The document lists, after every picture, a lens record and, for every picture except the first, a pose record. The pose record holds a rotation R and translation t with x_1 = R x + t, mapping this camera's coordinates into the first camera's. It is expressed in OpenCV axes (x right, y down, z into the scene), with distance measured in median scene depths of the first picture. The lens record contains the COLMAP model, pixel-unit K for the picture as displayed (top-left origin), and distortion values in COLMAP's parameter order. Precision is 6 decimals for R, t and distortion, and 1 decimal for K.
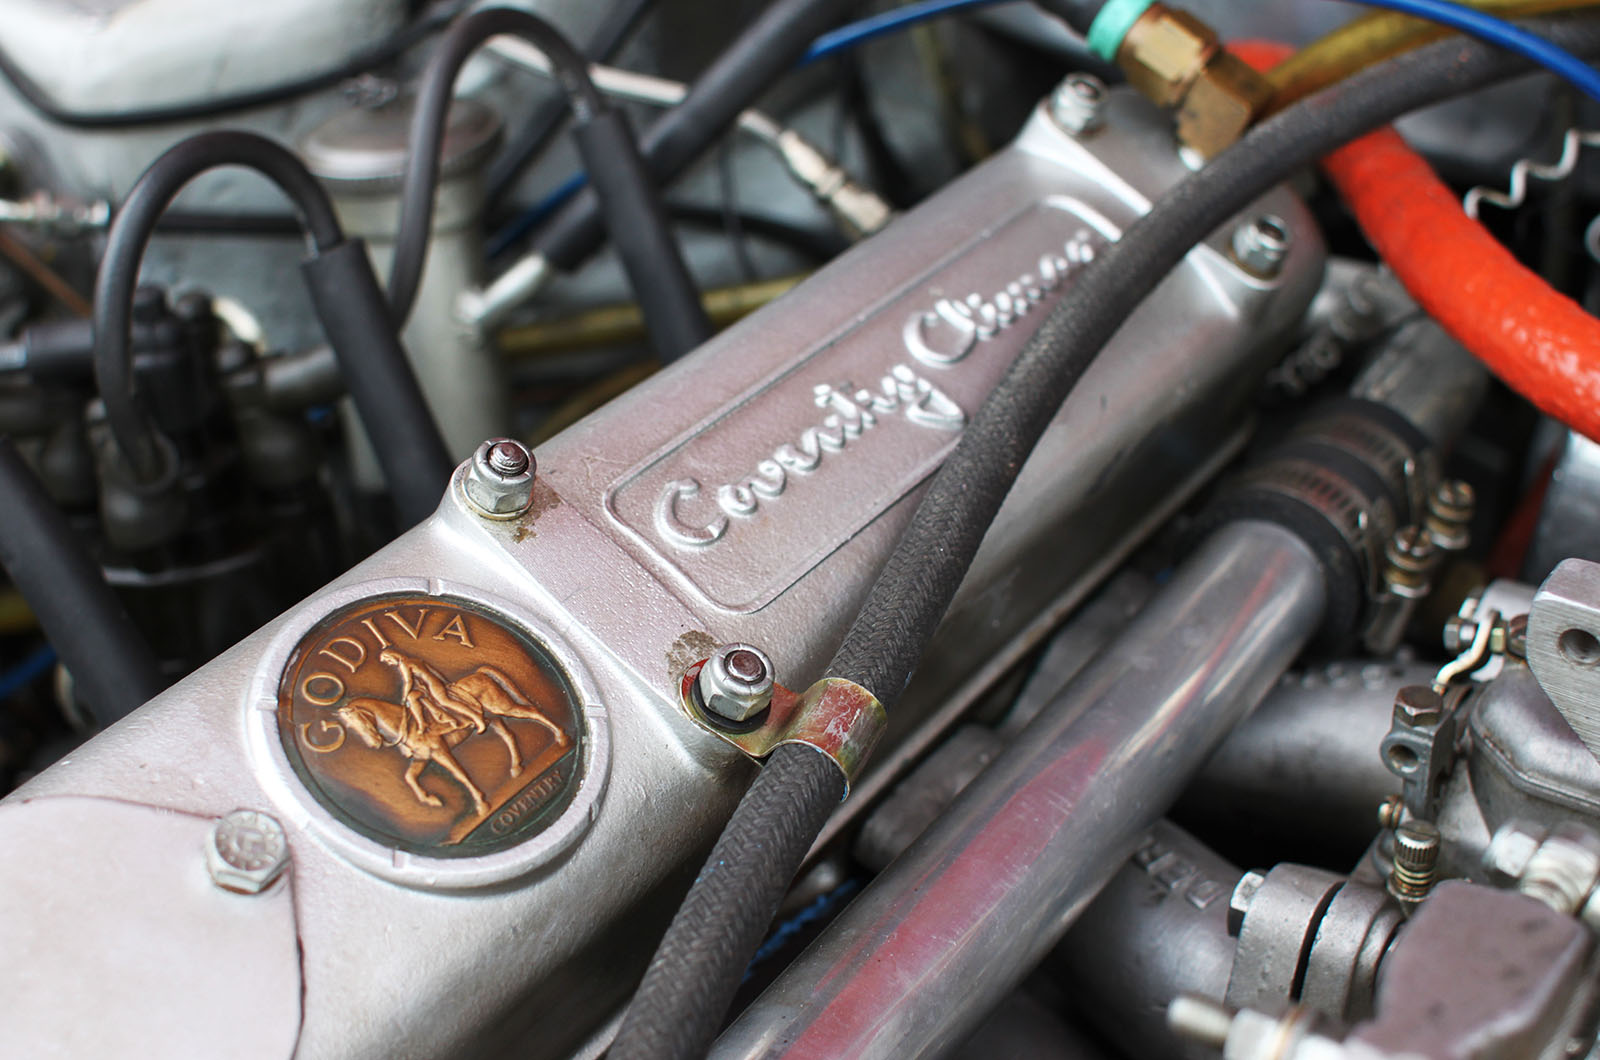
lens RADIAL K [[2103.2, 0, 800.0], [0, 2103.2, 530.0], [0, 0, 1]] dist [-0.128601, -0.017002]
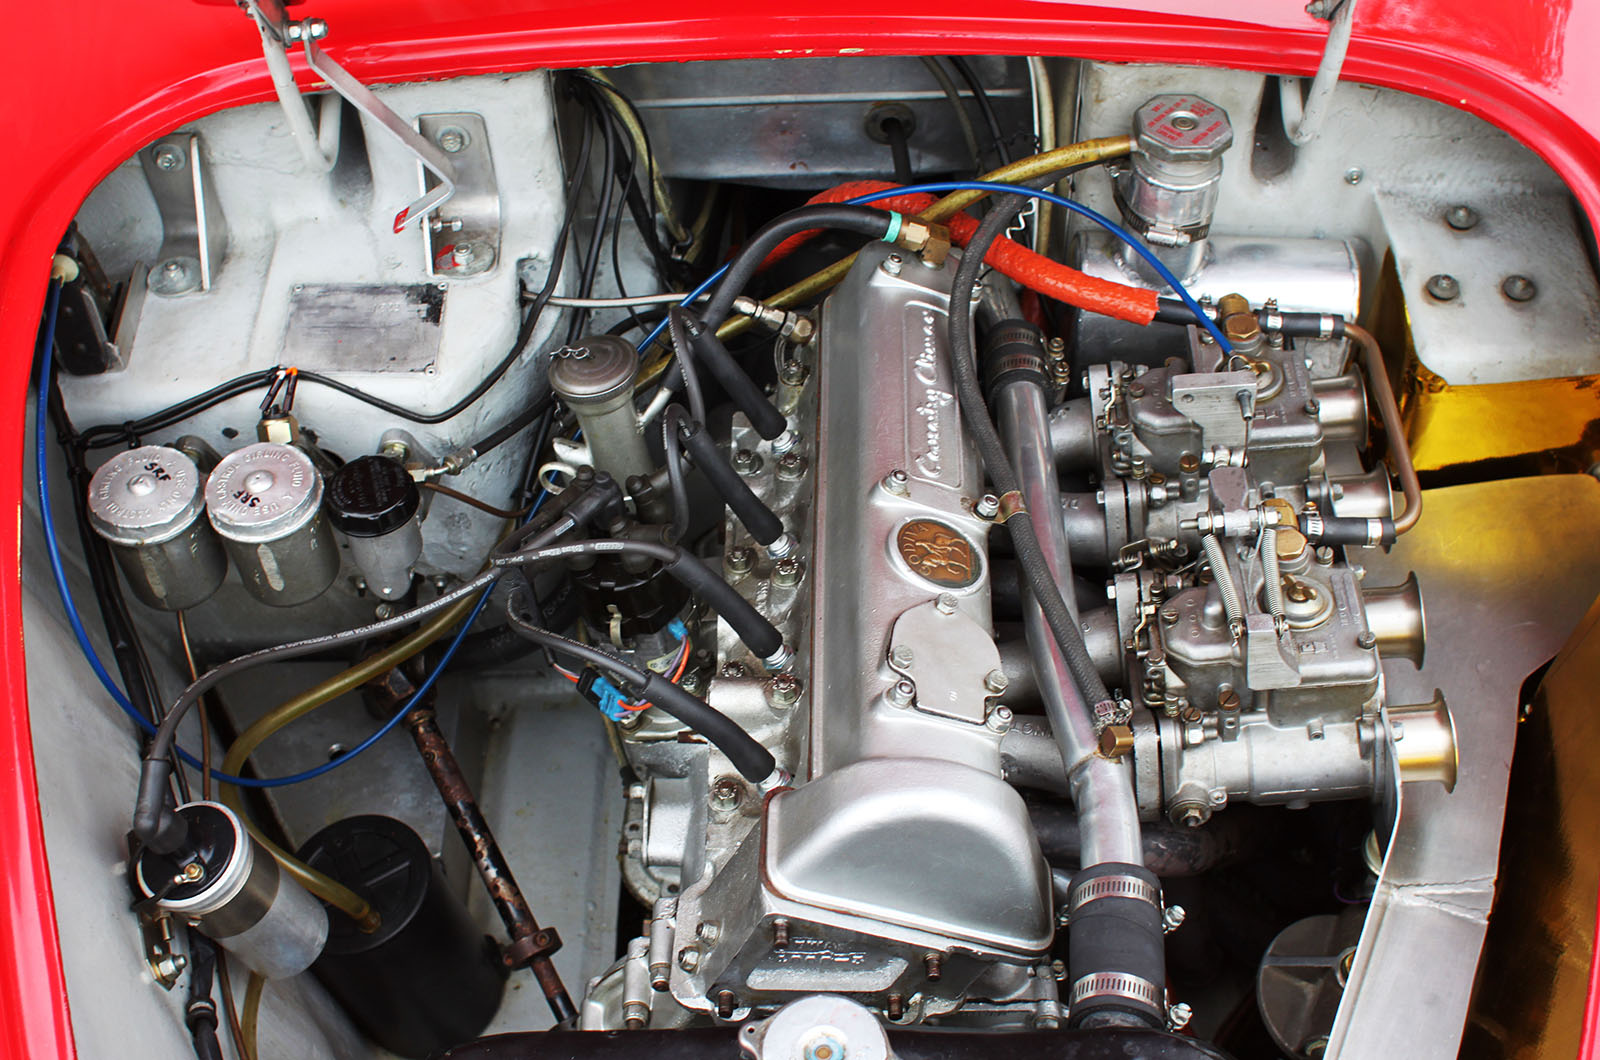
lens RADIAL K [[2103.2, 0, 800.0], [0, 2103.2, 530.0], [0, 0, 1]] dist [-0.128601, -0.017002]
pose [[0.808905, -0.439577, 0.390442, -1.301192], [0.367802, 0.896433, 0.247243, -0.678267], [-0.458688, -0.056391, 0.886806, -1.511914]]
